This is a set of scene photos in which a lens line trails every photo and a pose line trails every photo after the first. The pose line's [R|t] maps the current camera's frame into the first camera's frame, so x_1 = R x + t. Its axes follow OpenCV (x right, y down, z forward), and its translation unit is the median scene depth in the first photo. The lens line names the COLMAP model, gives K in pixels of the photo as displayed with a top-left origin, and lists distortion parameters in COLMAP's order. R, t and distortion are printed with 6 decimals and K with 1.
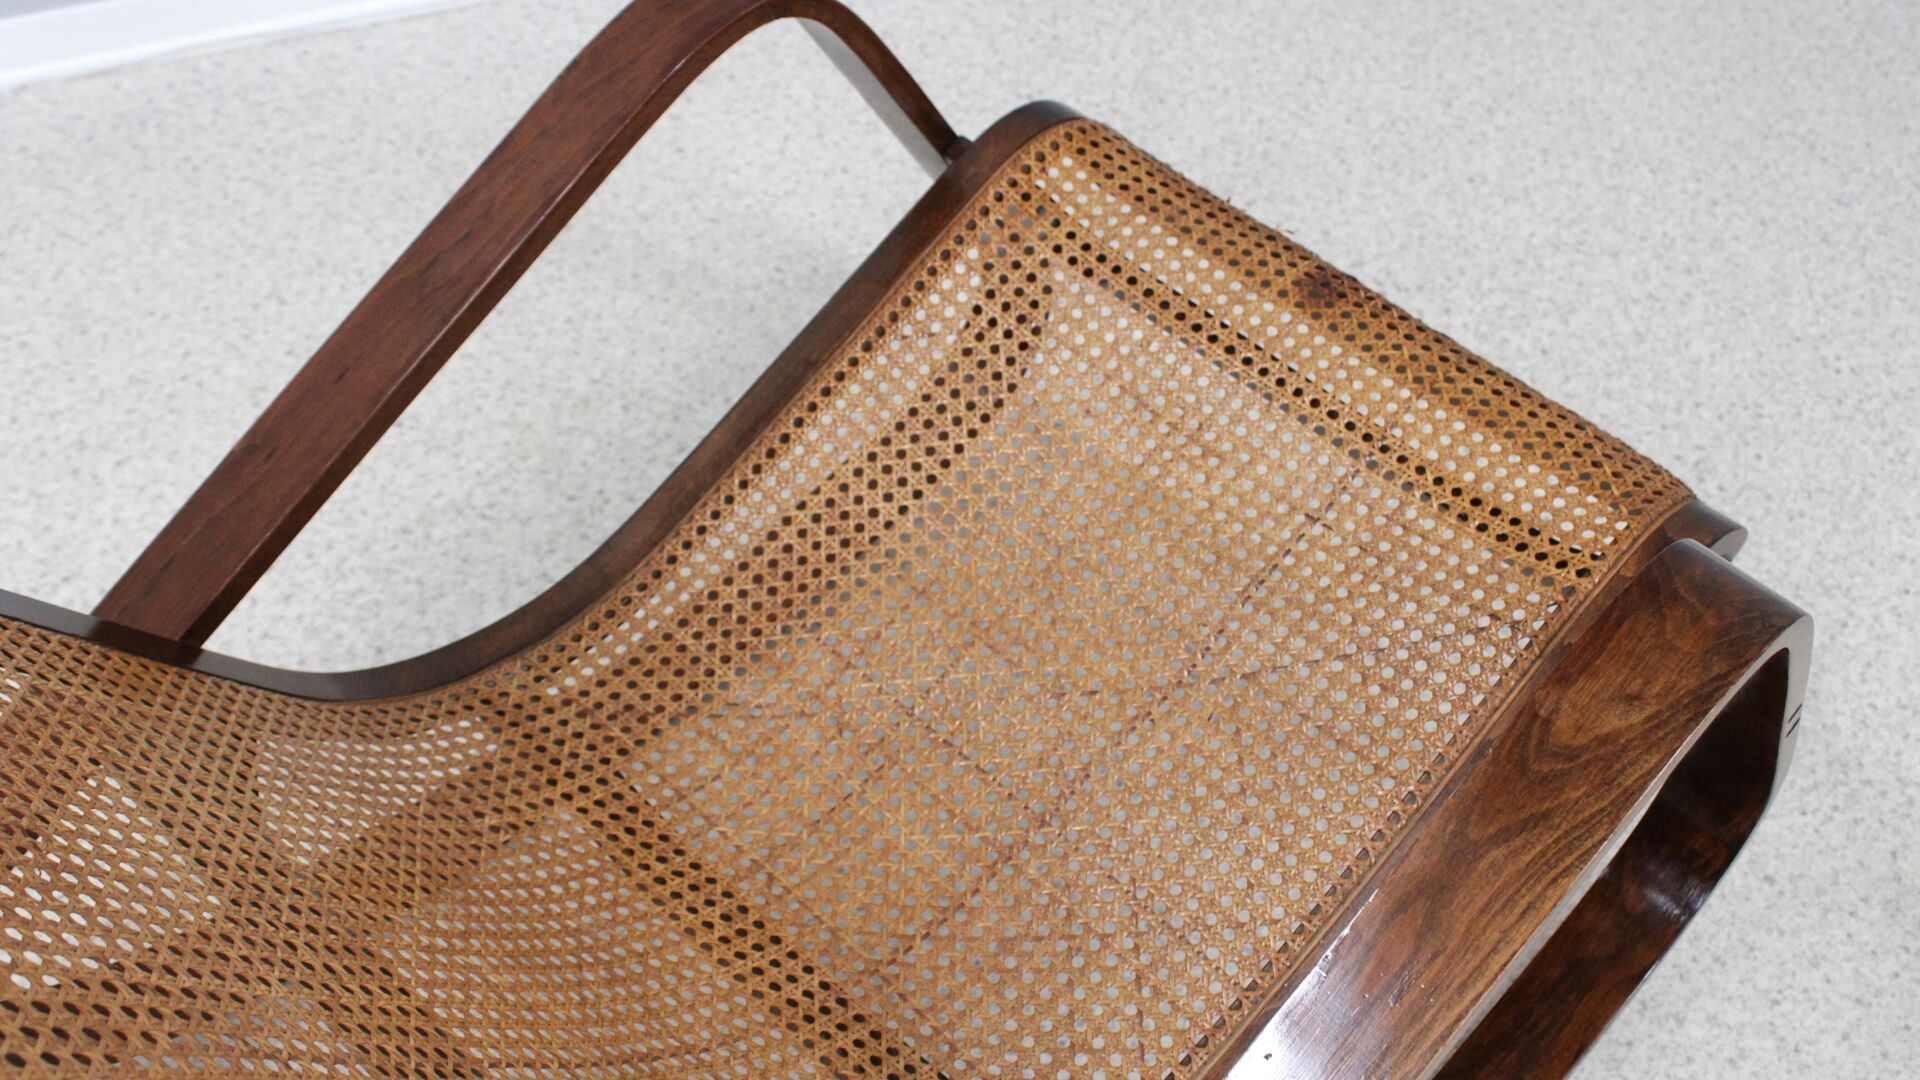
lens RADIAL K [[2090.0, 0, 960.0], [0, 2090.0, 540.0], [0, 0, 1]] dist [-0.110085, 0.139428]
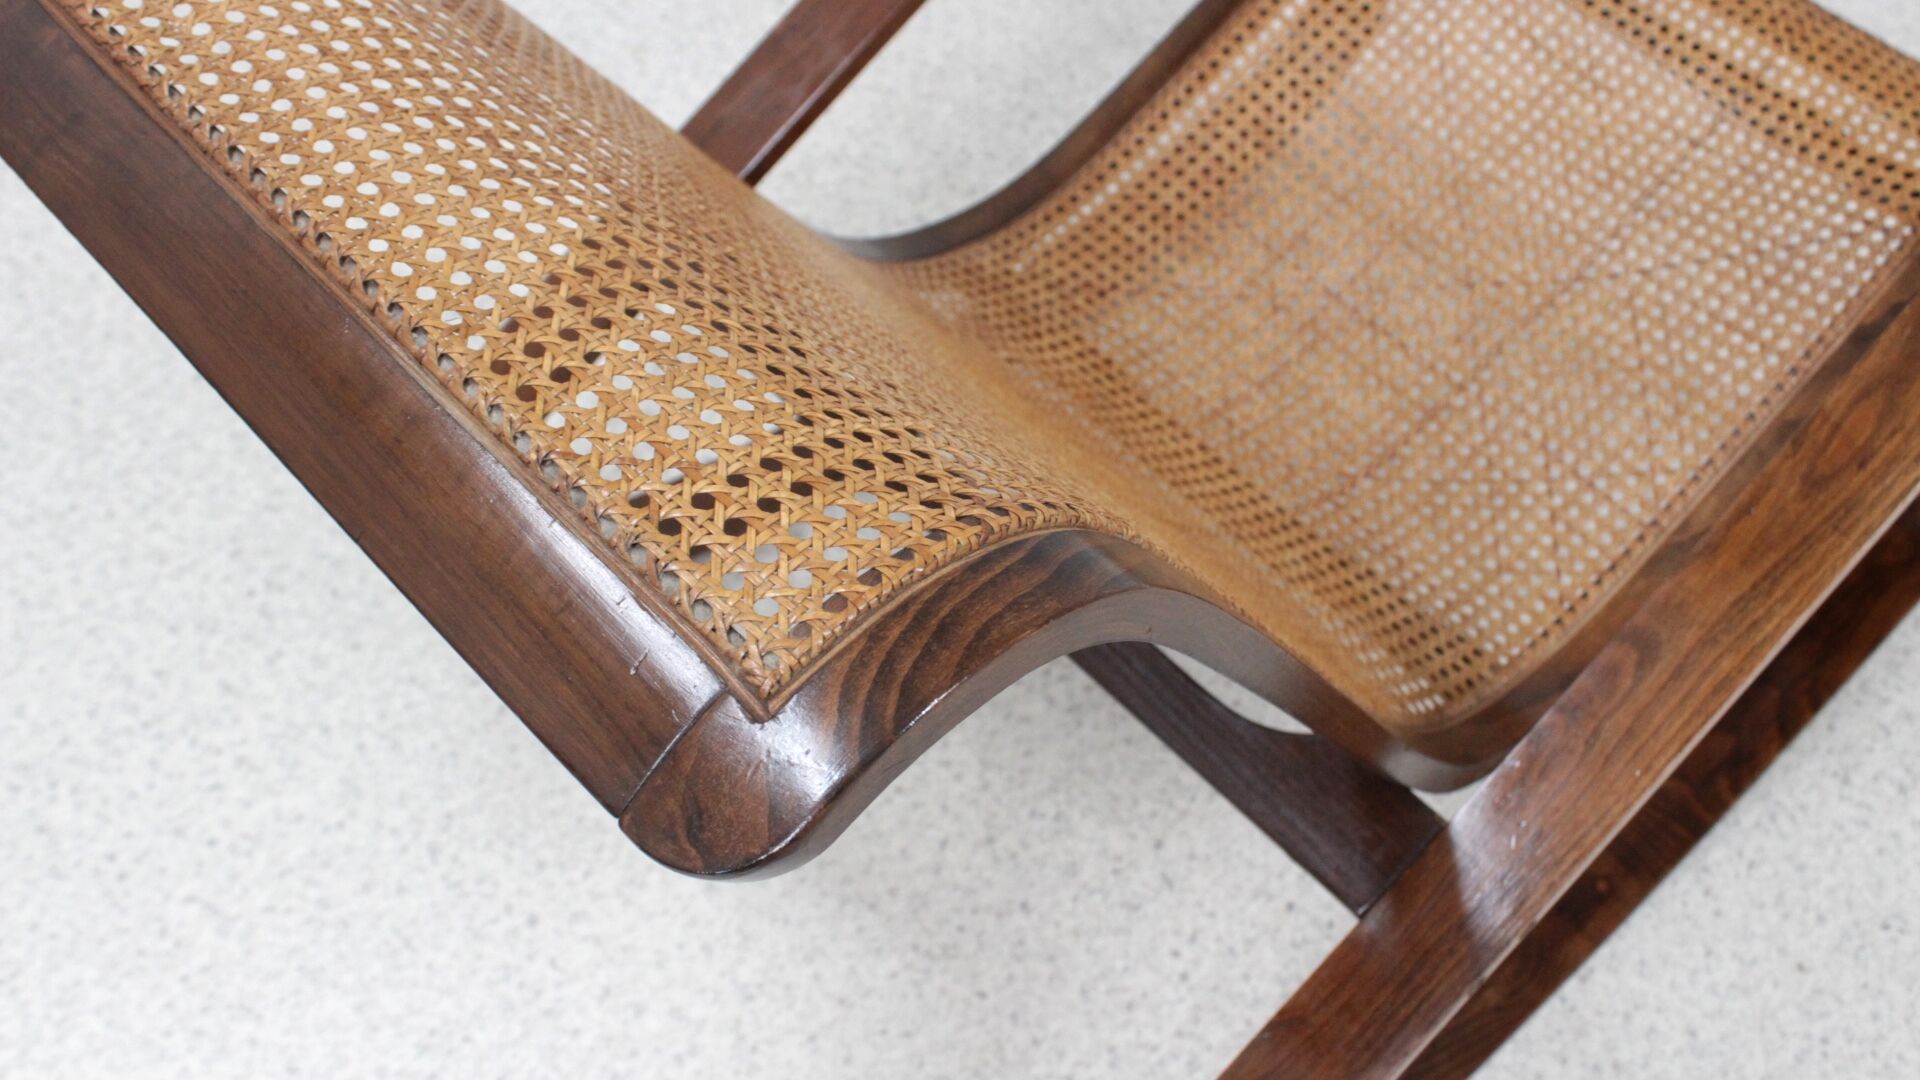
lens RADIAL K [[2090.0, 0, 960.0], [0, 2090.0, 540.0], [0, 0, 1]] dist [-0.110085, 0.139428]
pose [[0.999038, 0.043039, -0.008358, -0.217329], [-0.042329, 0.996515, 0.071878, 0.143370], [0.011423, -0.071456, 0.997378, -0.148840]]
